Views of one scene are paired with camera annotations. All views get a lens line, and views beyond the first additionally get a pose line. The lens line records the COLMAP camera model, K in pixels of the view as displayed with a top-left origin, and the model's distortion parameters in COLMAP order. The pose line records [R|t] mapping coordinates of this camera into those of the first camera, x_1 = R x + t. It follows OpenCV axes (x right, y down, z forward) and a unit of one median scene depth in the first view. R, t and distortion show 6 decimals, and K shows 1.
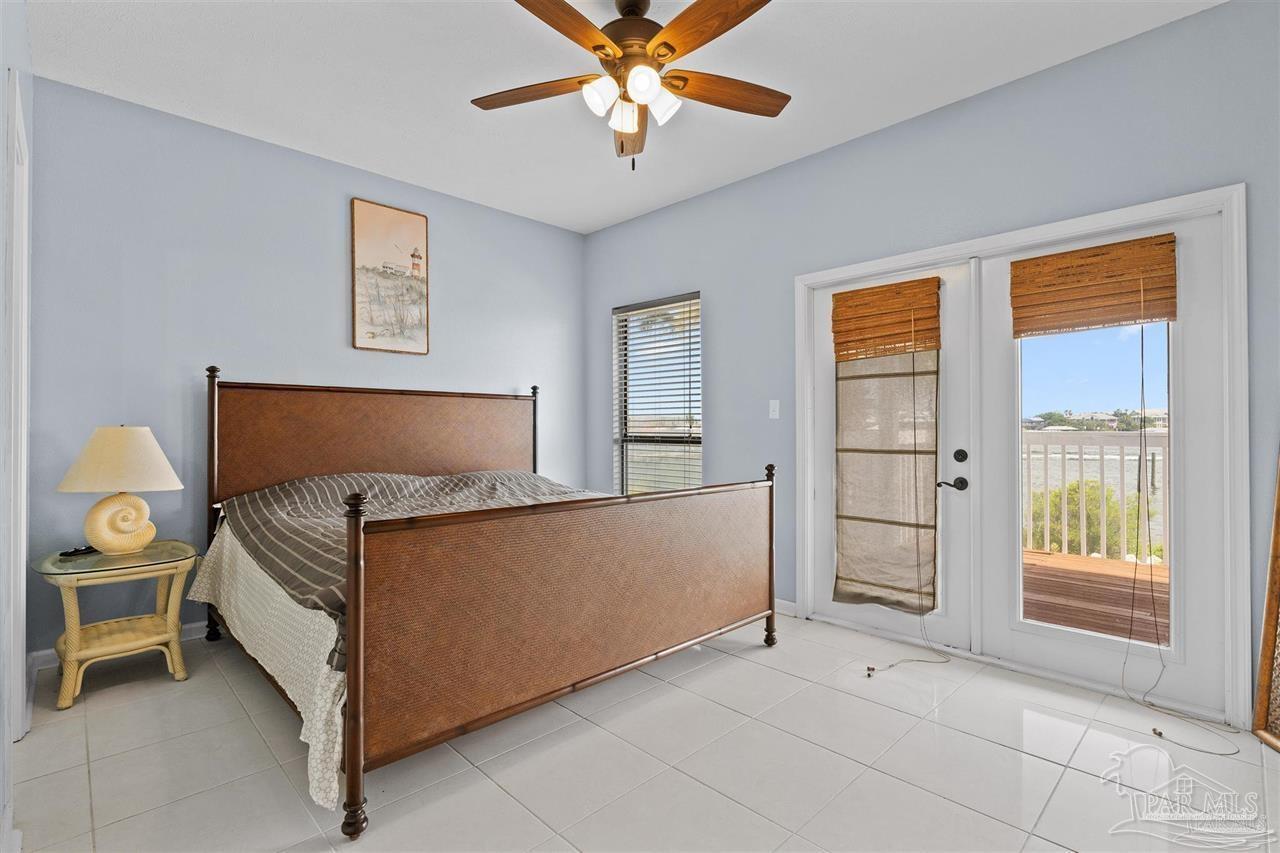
lens RADIAL K [[590.1, 0, 640.5], [0, 590.1, 427.3], [0, 0, 1]] dist [-0.005780, -0.000229]
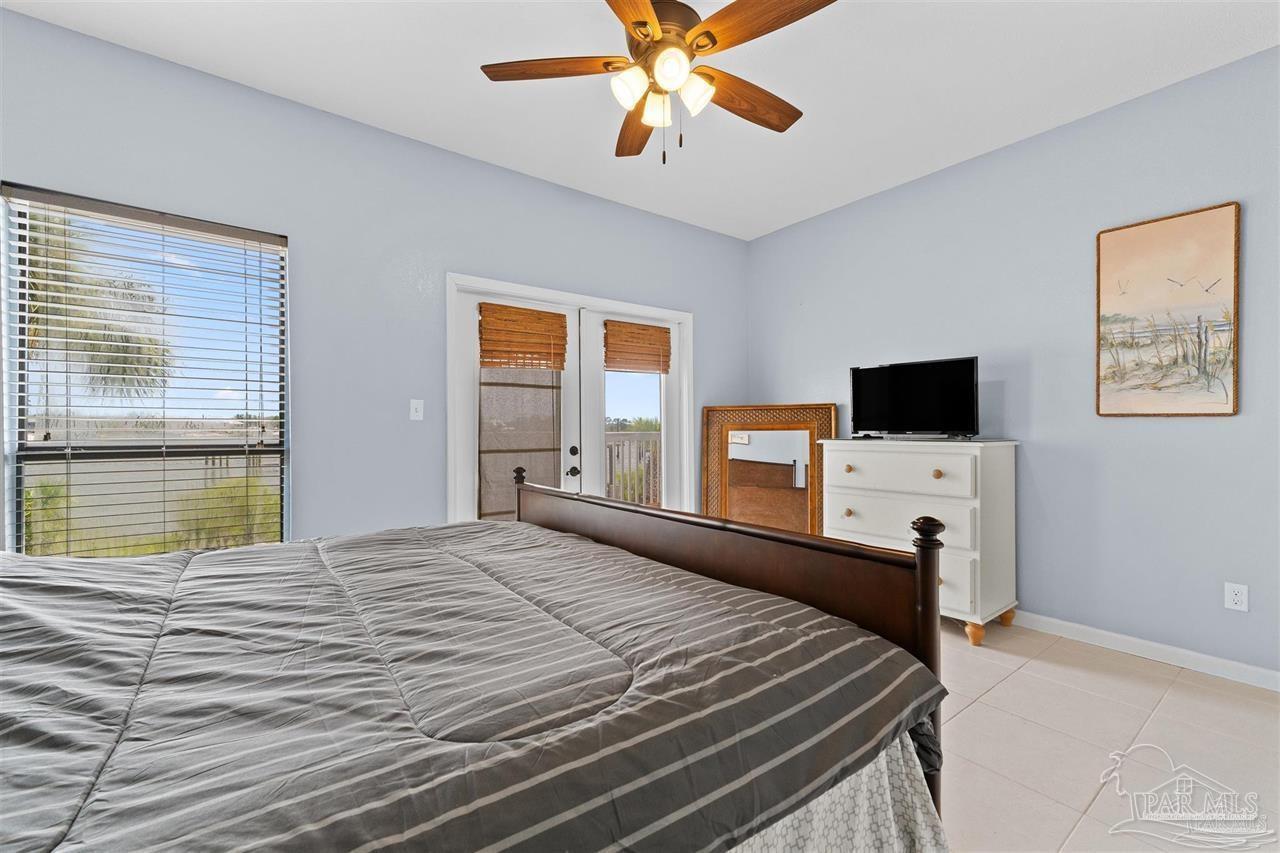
lens RADIAL K [[535.8, 0, 641.1], [0, 535.8, 429.6], [0, 0, 1]] dist [0.000488, -0.000320]
pose [[0.125375, 0.000119, 0.992109, -0.501741], [0.001408, 0.999999, -0.000298, -0.000056], [-0.992108, 0.001434, 0.125374, 0.524485]]
